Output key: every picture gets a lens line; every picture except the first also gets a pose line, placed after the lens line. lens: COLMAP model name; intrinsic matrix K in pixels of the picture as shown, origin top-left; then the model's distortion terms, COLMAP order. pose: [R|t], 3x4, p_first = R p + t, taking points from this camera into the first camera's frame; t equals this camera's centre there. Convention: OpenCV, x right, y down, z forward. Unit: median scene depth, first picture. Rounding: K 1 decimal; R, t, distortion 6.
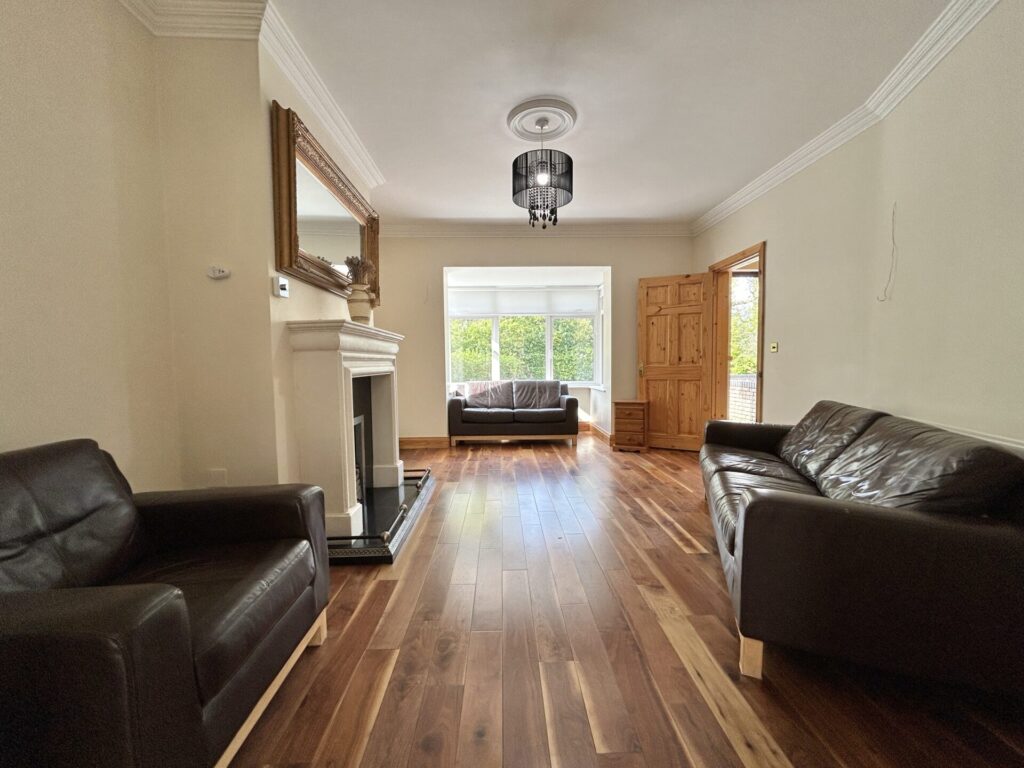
lens RADIAL K [[412.2, 0, 509.9], [0, 412.2, 384.5], [0, 0, 1]] dist [-0.002555, -0.000043]
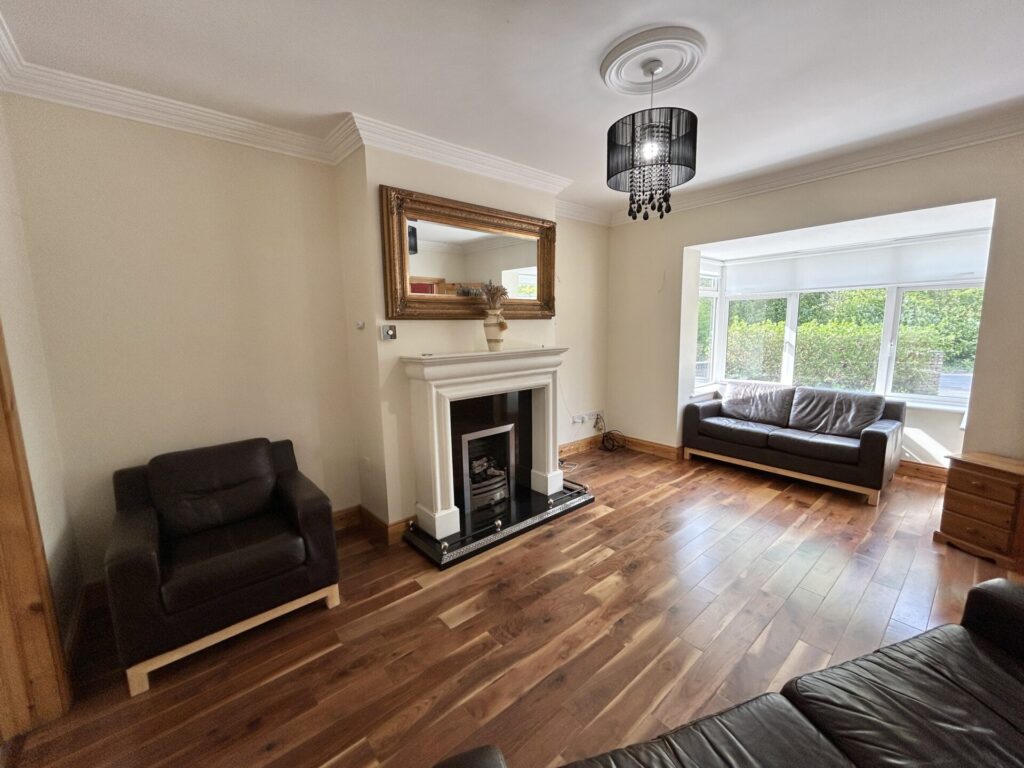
lens RADIAL K [[412.2, 0, 509.9], [0, 412.2, 384.5], [0, 0, 1]] dist [-0.002555, -0.000043]
pose [[0.626937, 0.111810, -0.771005, 0.354491], [-0.031156, 0.992454, 0.118590, -0.120895], [0.778446, -0.050327, 0.625690, 0.238912]]
